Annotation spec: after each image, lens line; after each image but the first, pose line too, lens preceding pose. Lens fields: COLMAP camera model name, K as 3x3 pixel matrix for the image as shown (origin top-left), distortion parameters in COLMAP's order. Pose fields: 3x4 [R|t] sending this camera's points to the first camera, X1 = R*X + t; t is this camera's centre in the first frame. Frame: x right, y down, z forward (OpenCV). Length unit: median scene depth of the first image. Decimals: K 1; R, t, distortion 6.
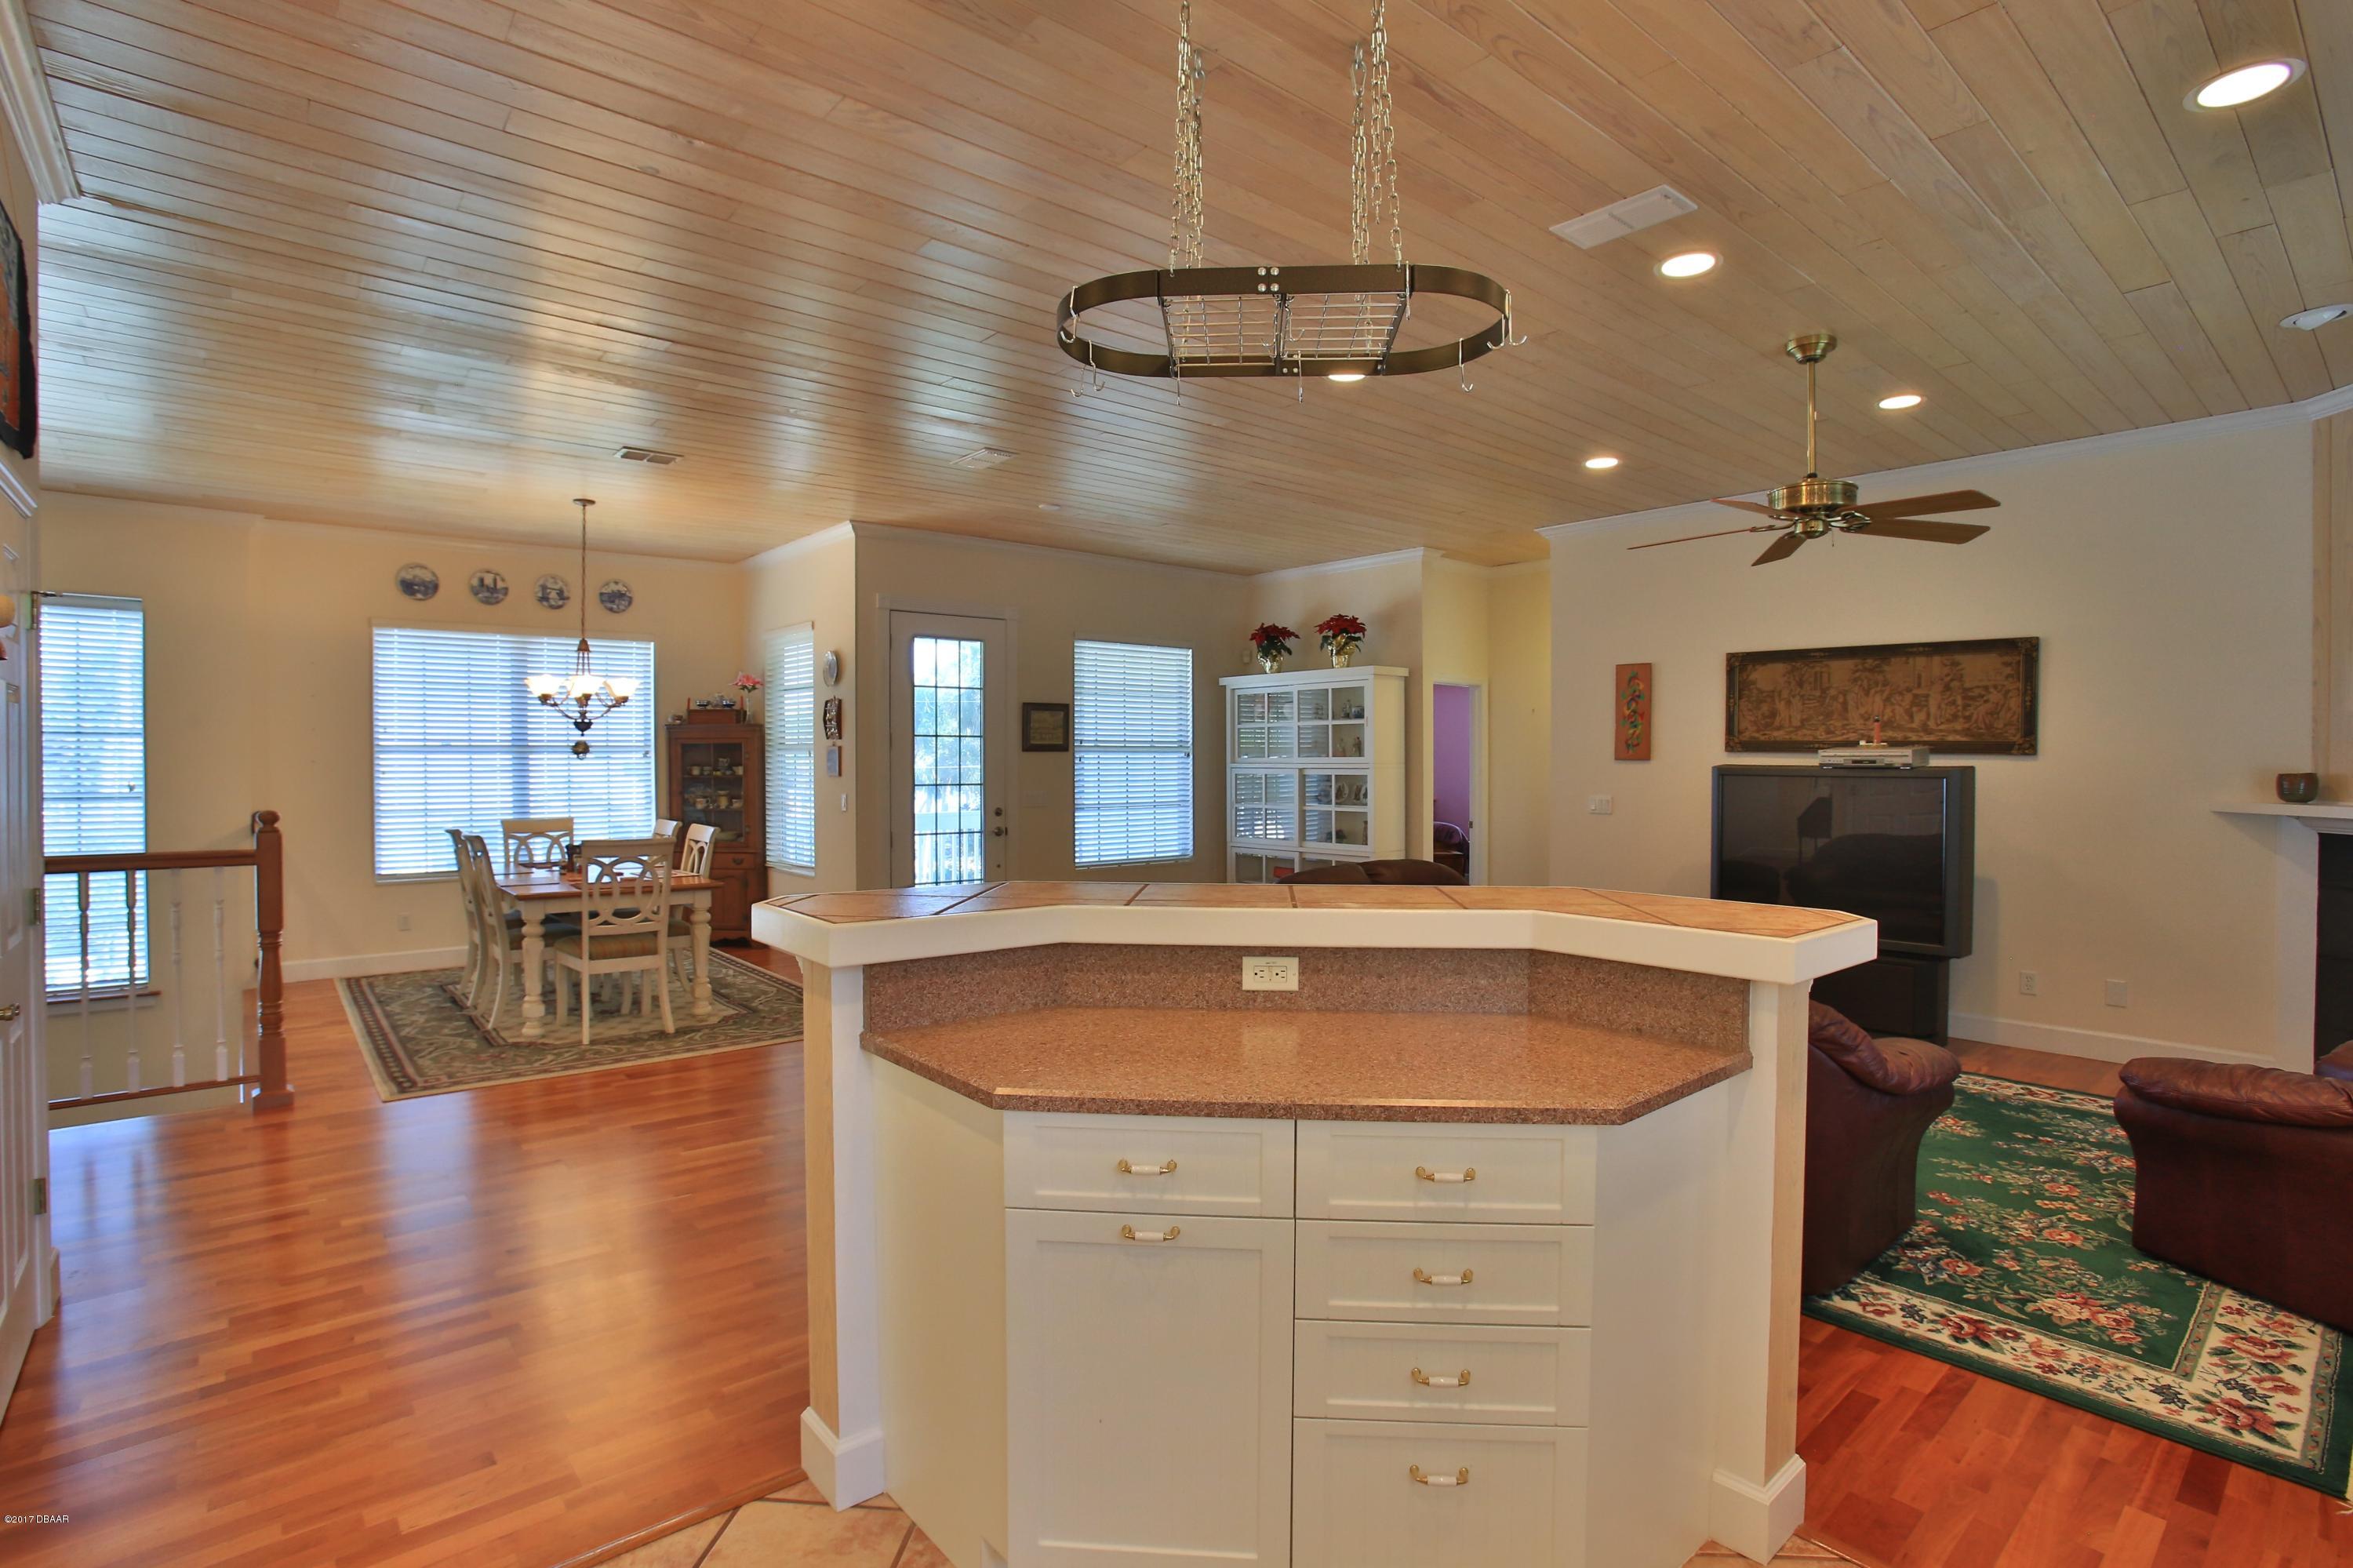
lens RADIAL K [[1123.6, 0, 1176.5], [0, 1123.6, 784.0], [0, 0, 1]] dist [-0.085094, 0.029239]
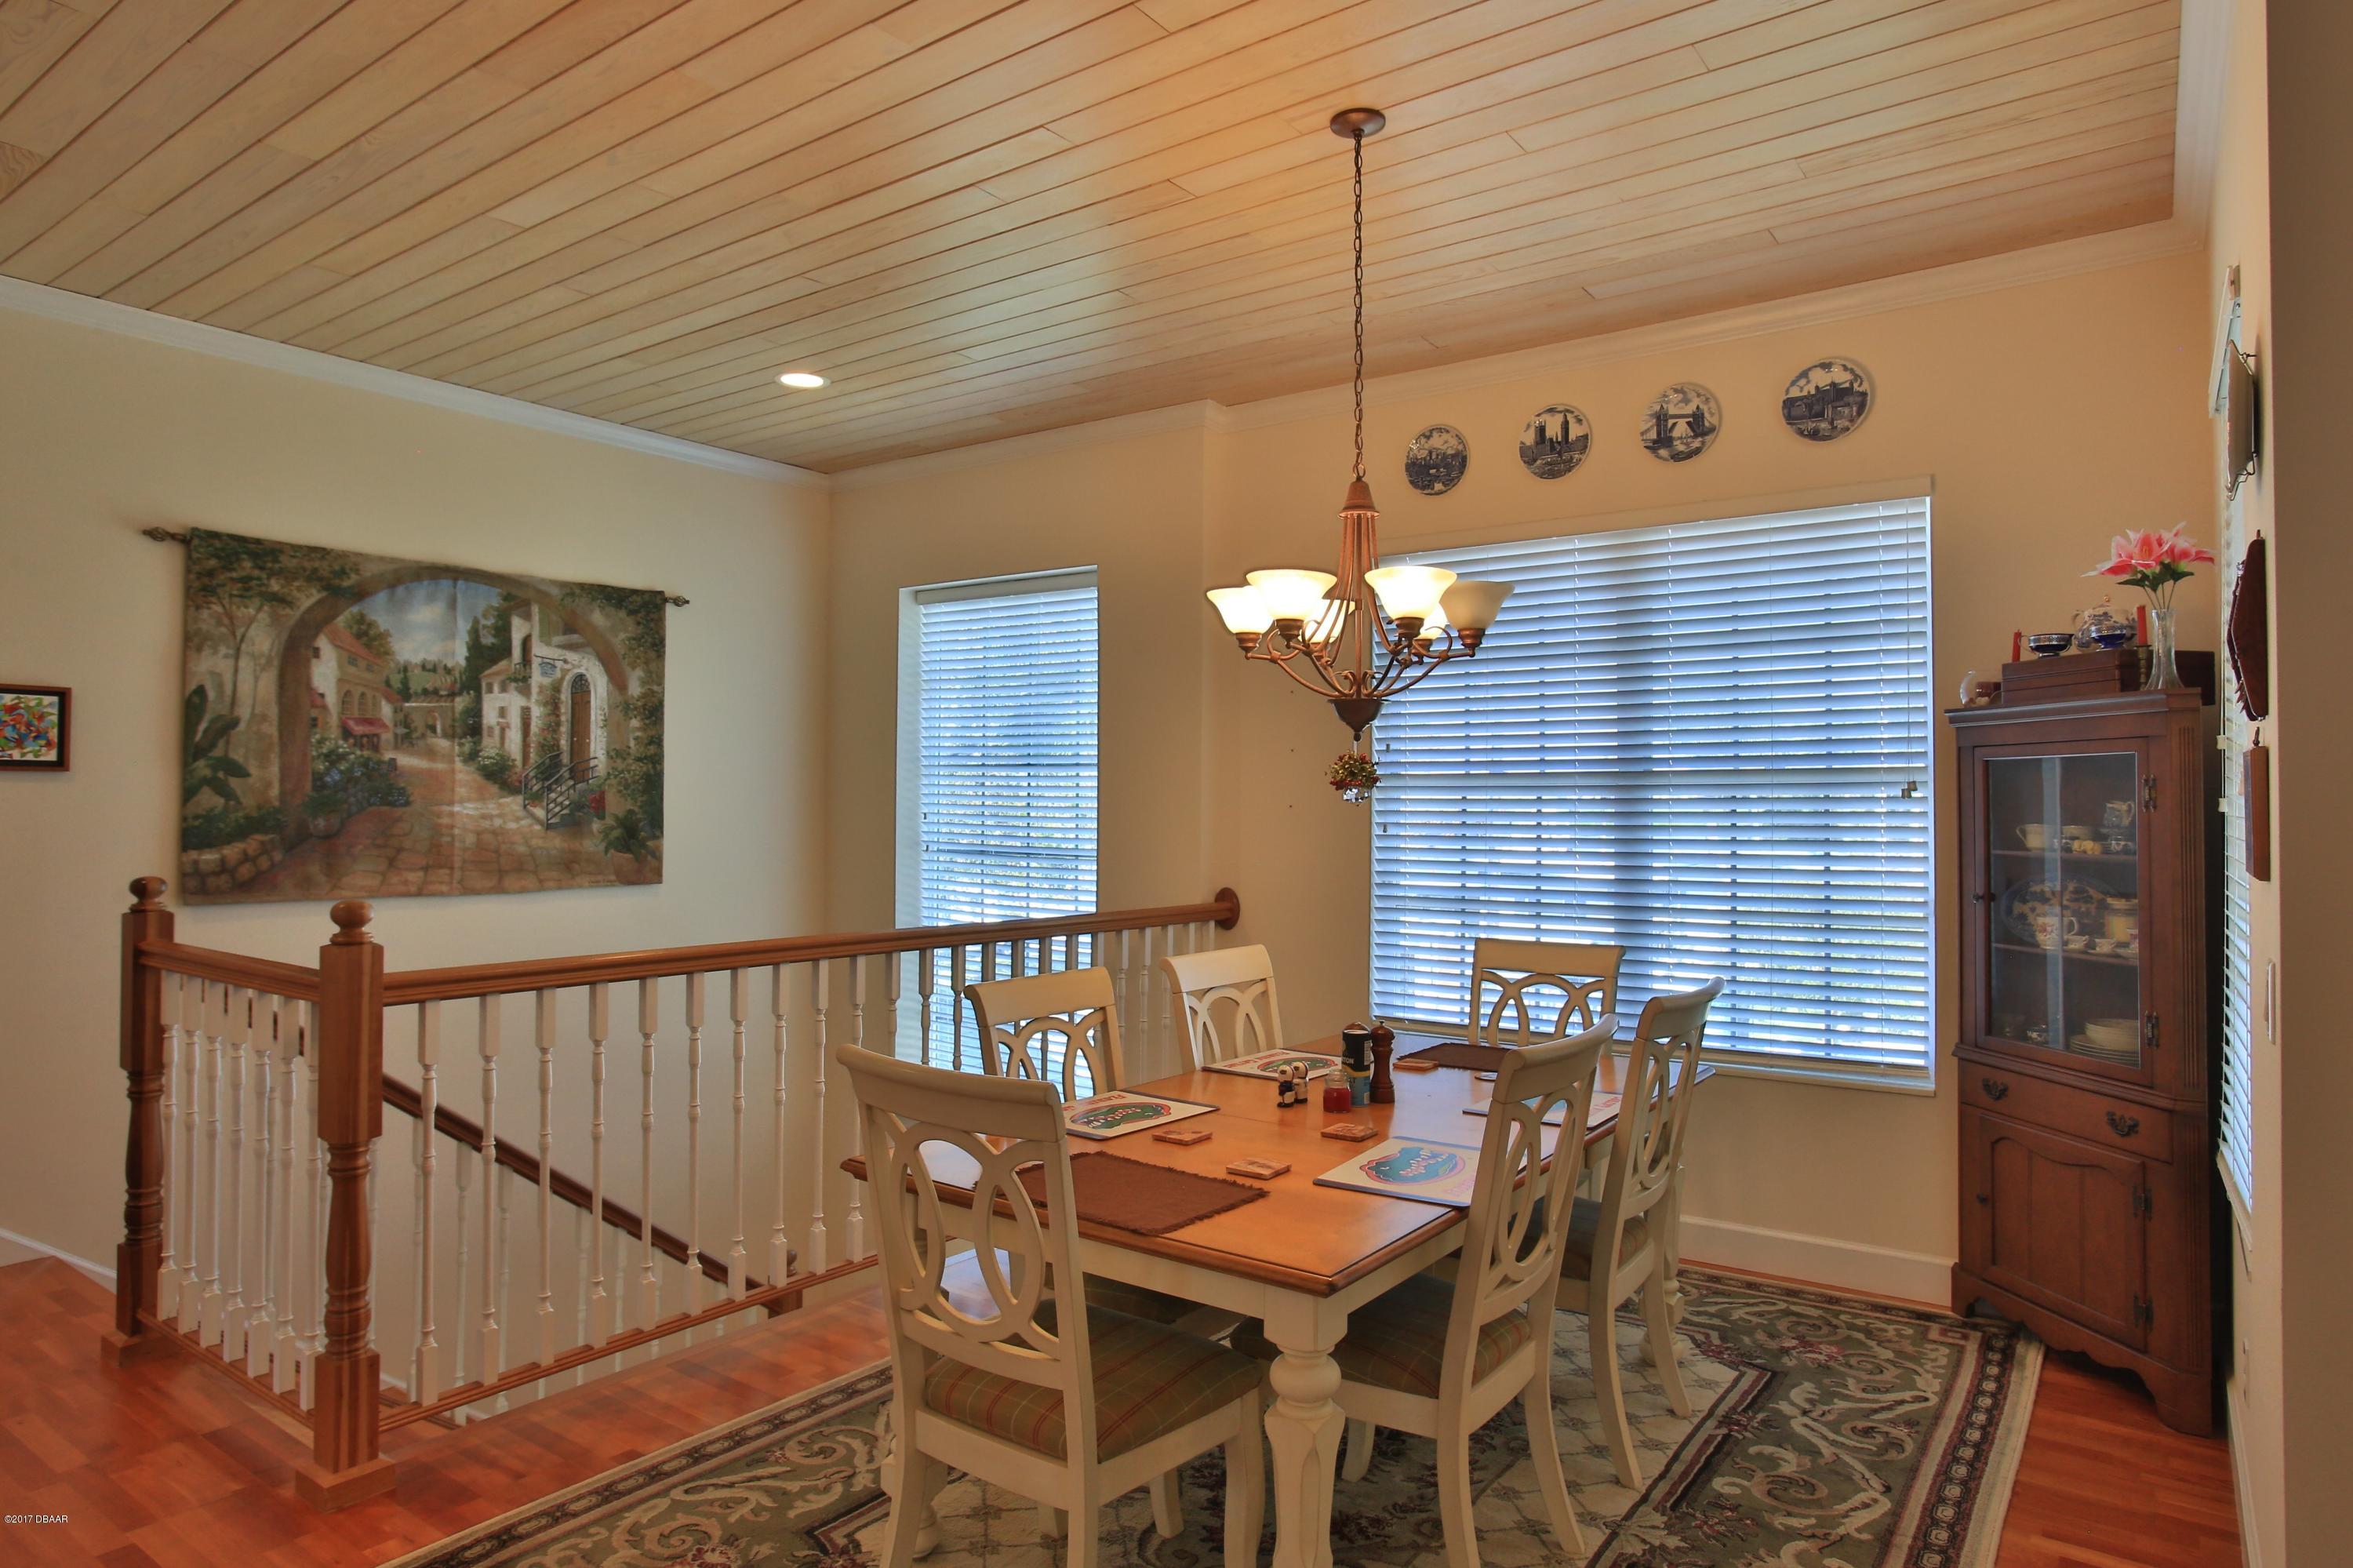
lens RADIAL K [[1411.7, 0, 1176.5], [0, 1411.7, 784.0], [0, 0, 1]] dist [-0.038697, -0.000313]
pose [[0.233443, -0.012136, -0.972295, -0.071618], [-0.019509, 0.999662, -0.017162, -0.016593], [0.972175, 0.022975, 0.233127, 0.698345]]
